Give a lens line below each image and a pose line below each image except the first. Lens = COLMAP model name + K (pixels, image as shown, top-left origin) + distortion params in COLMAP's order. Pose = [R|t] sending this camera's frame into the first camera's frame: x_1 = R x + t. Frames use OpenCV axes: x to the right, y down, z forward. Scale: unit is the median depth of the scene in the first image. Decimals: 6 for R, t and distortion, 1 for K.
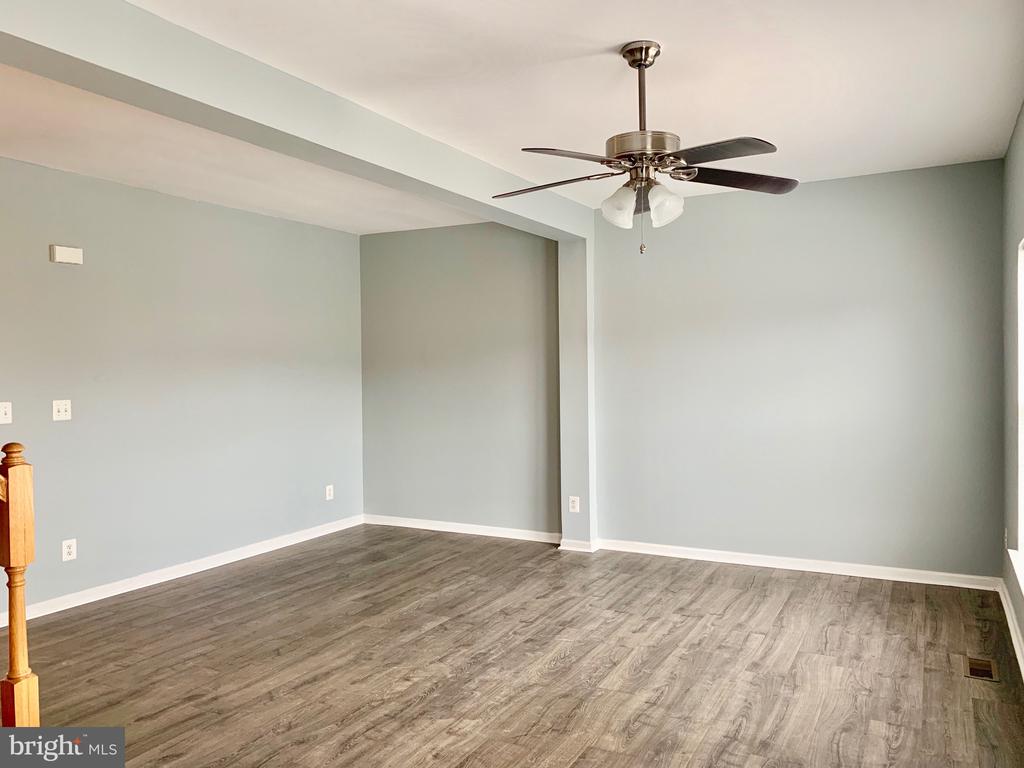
lens RADIAL K [[782.5, 0, 515.9], [0, 782.5, 376.3], [0, 0, 1]] dist [0.050198, -0.051866]
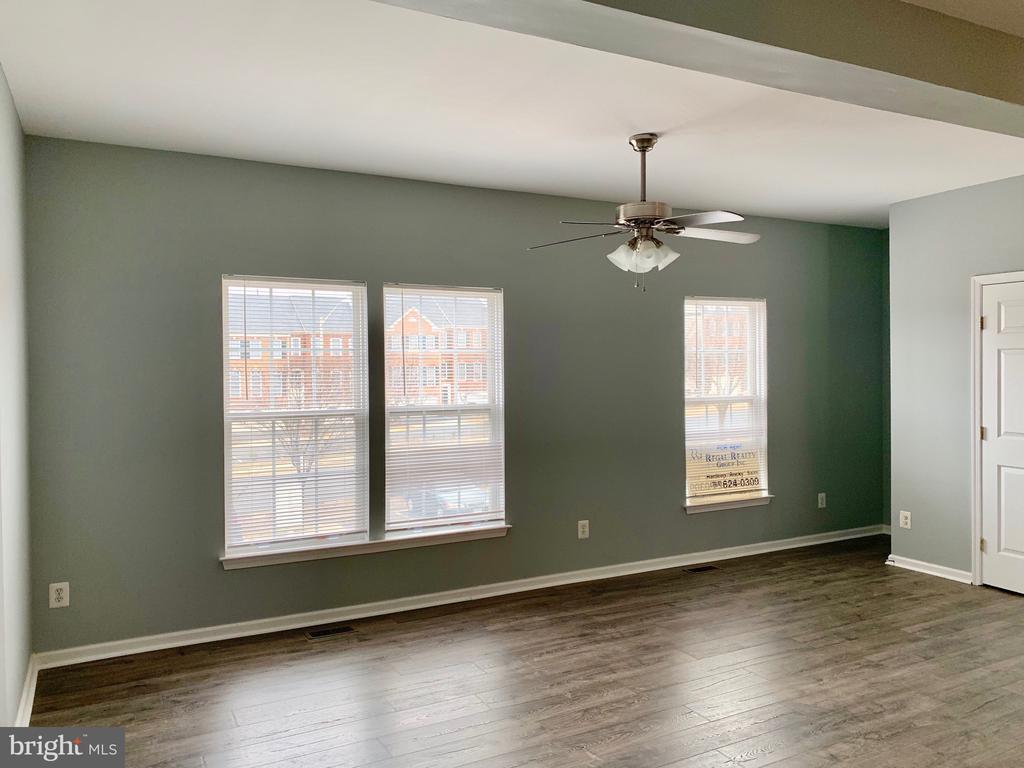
lens RADIAL K [[782.5, 0, 520.4], [0, 782.5, 377.7], [0, 0, 1]] dist [0.050198, -0.051866]
pose [[-0.833740, 0.013075, 0.552003, -0.296984], [0.028096, 0.999429, 0.018762, -0.030901], [-0.551442, 0.031152, -0.833631, 1.686518]]
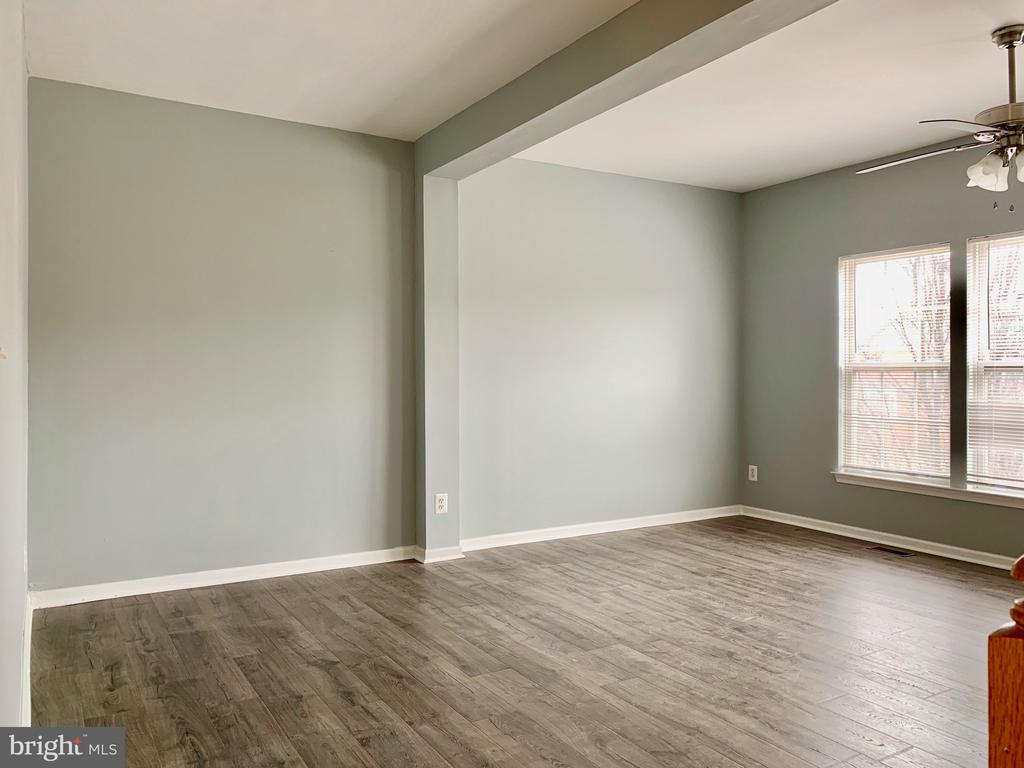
lens RADIAL K [[782.5, 0, 520.7], [0, 782.5, 363.7], [0, 0, 1]] dist [0.050198, -0.051866]
pose [[0.503077, 0.025666, 0.863860, -0.891212], [0.007581, 0.999389, -0.034108, 0.071893], [-0.864208, 0.023708, 0.502575, 0.786686]]
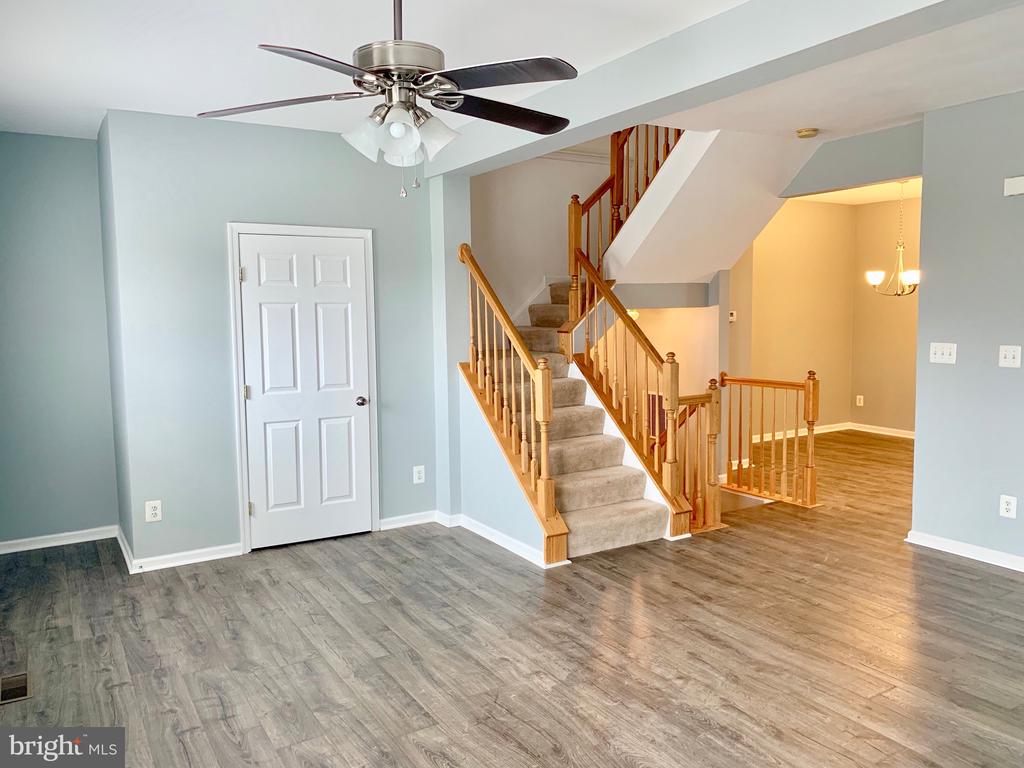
lens RADIAL K [[782.5, 0, 509.9], [0, 782.5, 378.6], [0, 0, 1]] dist [0.050198, -0.051866]
pose [[-0.507120, 0.094635, -0.856664, 0.624683], [0.007479, 0.994399, 0.105423, -0.040577], [0.861843, 0.047055, -0.504988, 1.151375]]
